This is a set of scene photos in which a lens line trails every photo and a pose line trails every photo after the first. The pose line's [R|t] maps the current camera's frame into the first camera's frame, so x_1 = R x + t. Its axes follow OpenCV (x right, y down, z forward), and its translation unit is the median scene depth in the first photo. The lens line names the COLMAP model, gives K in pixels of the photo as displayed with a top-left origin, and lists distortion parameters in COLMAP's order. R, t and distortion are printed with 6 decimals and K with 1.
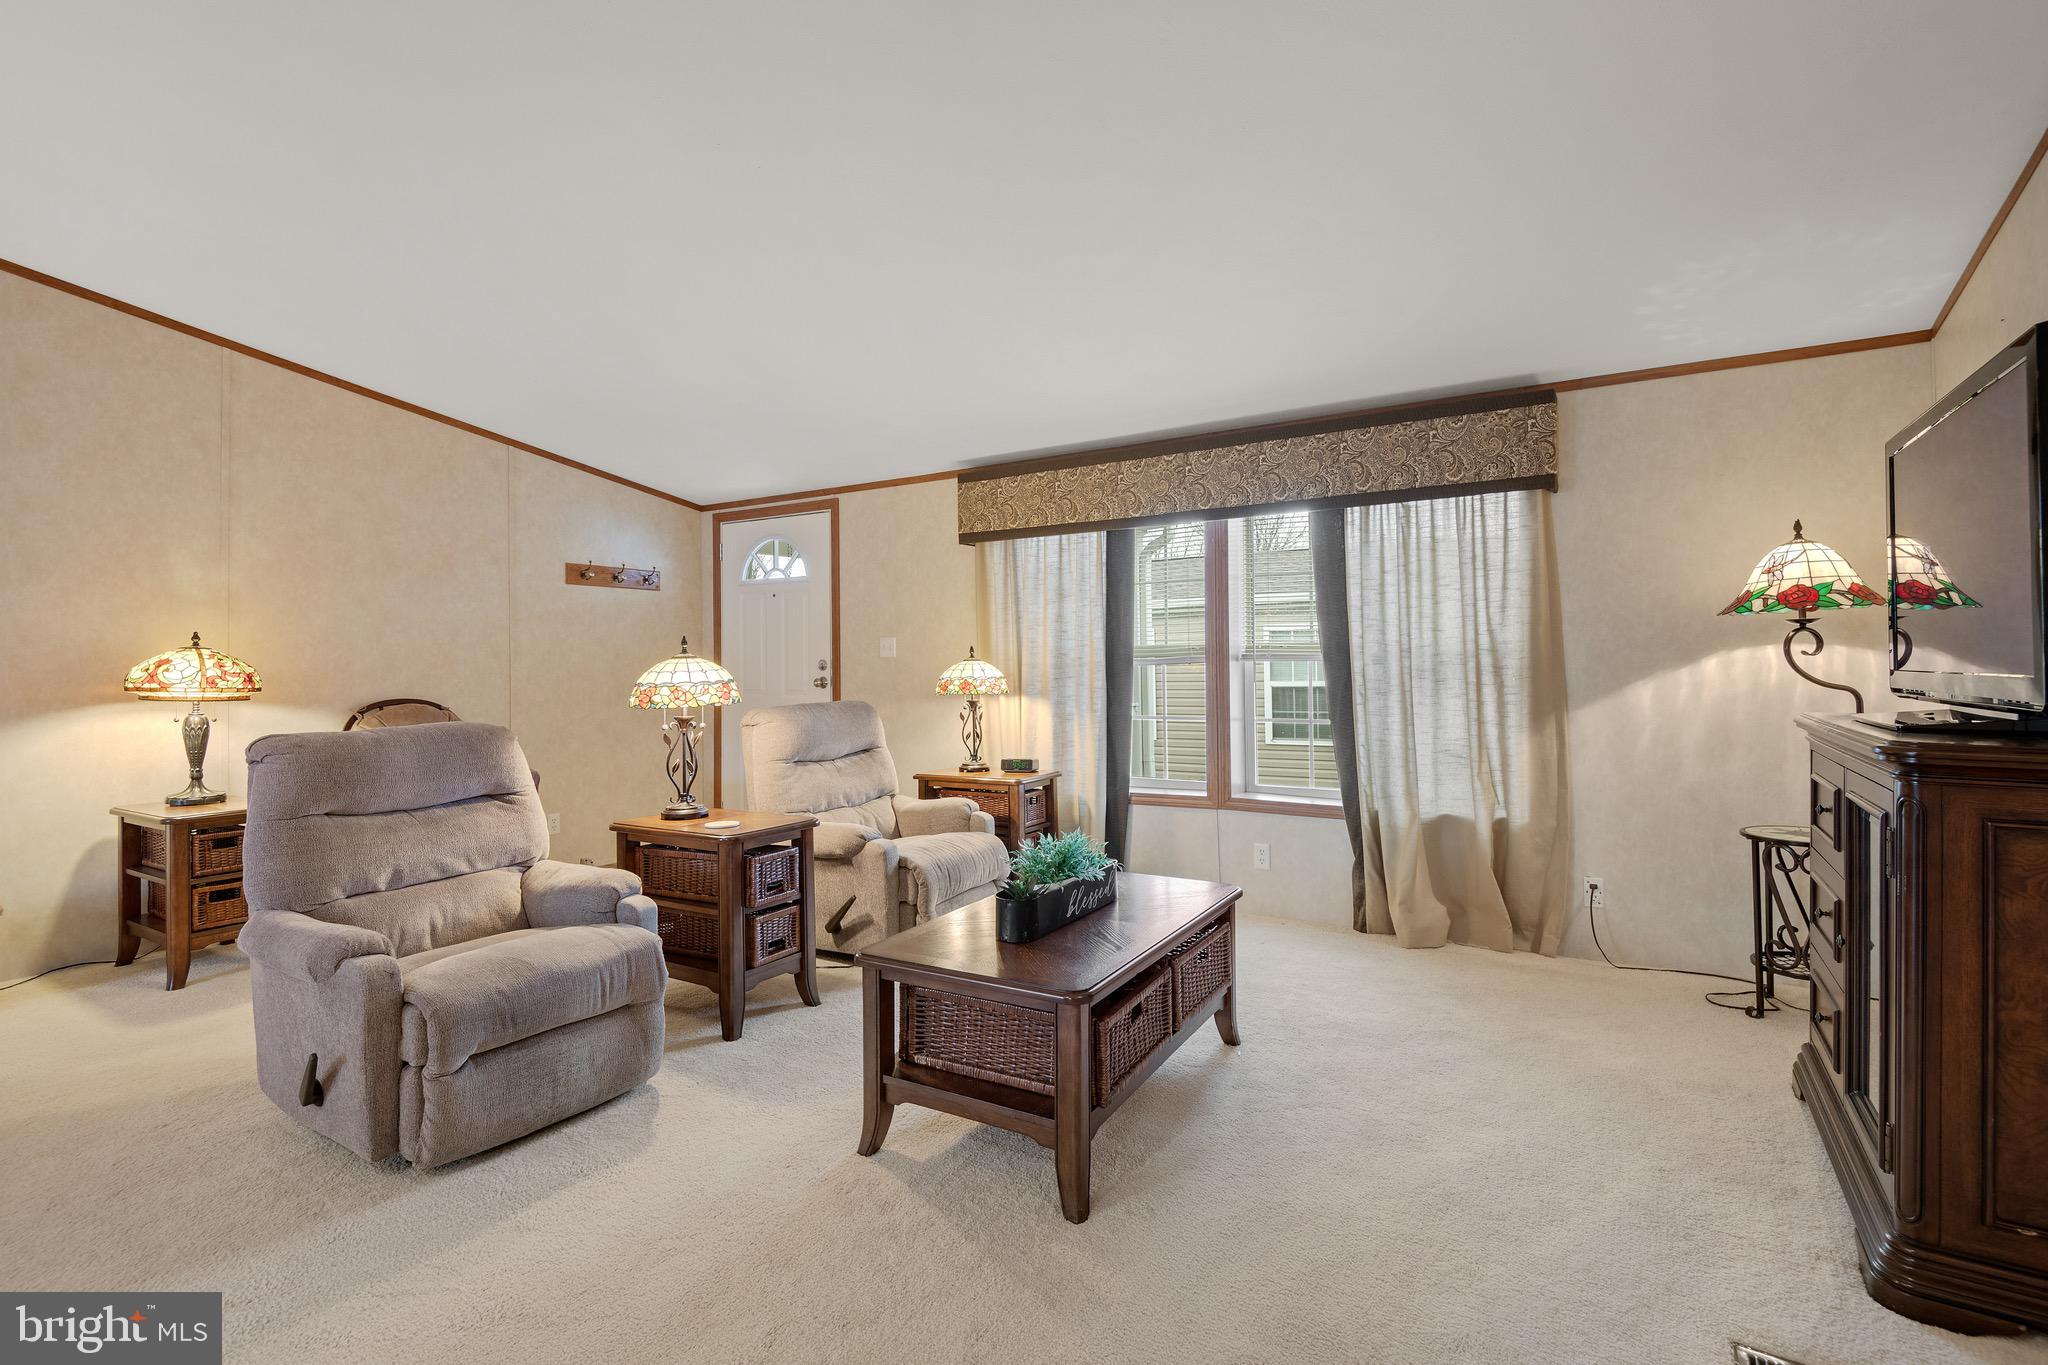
lens RADIAL K [[1047.4, 0, 975.3], [0, 1047.4, 663.8], [0, 0, 1]] dist [-0.000182, -0.000654]
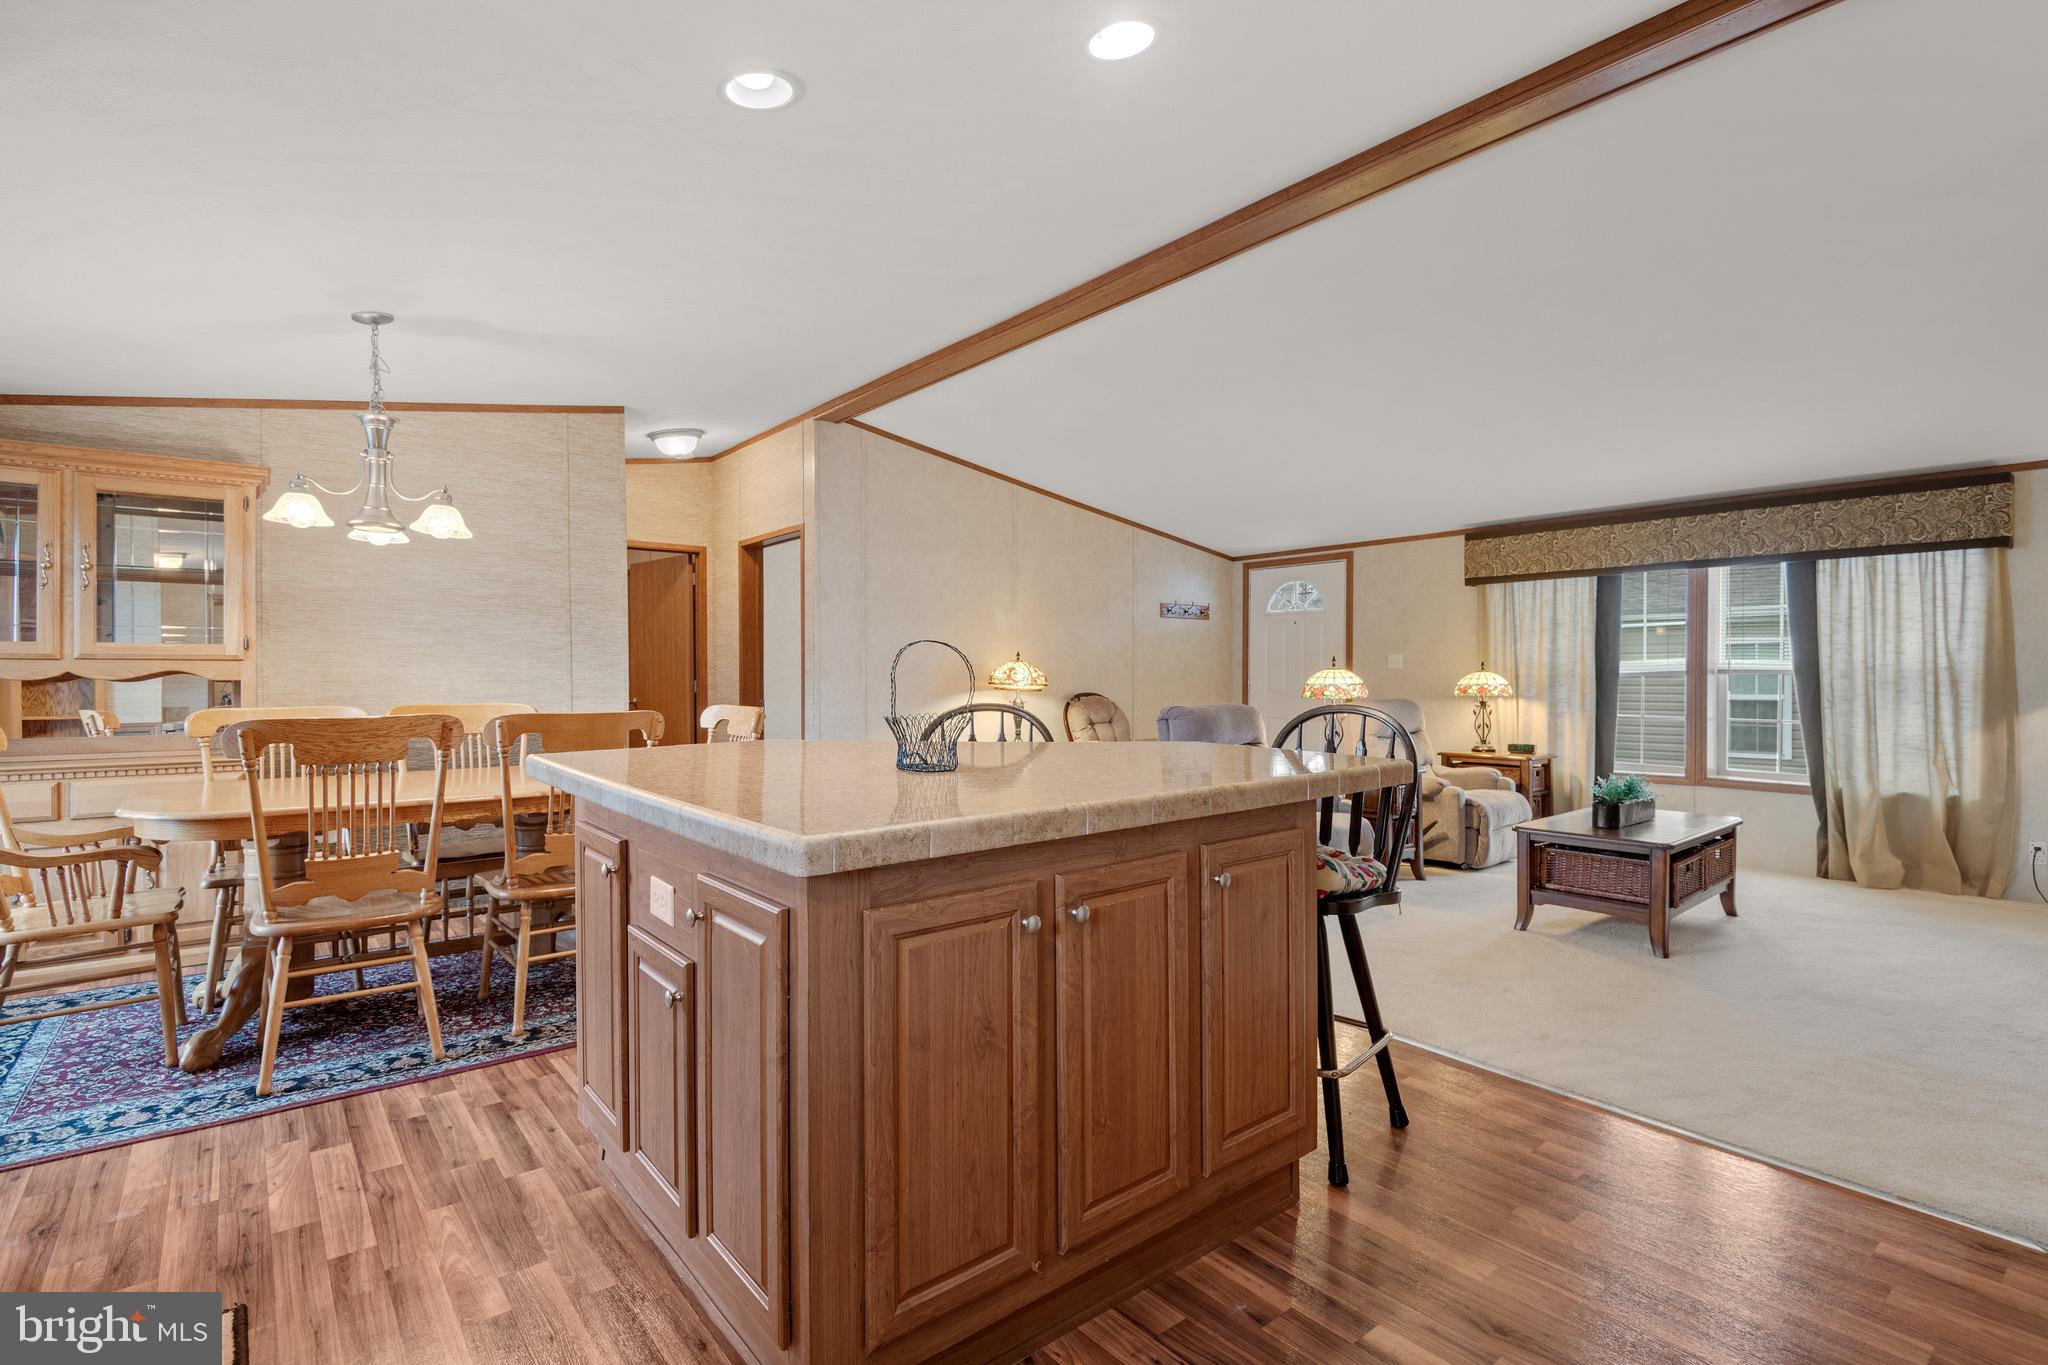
lens RADIAL K [[1014.5, 0, 921.9], [0, 1014.5, 689.4], [0, 0, 1]] dist [-0.025865, -0.001368]
pose [[0.933888, 0.017062, -0.357159, -0.261227], [-0.012084, 0.999796, 0.016164, 0.008870], [0.357362, -0.010779, 0.933904, -0.595459]]
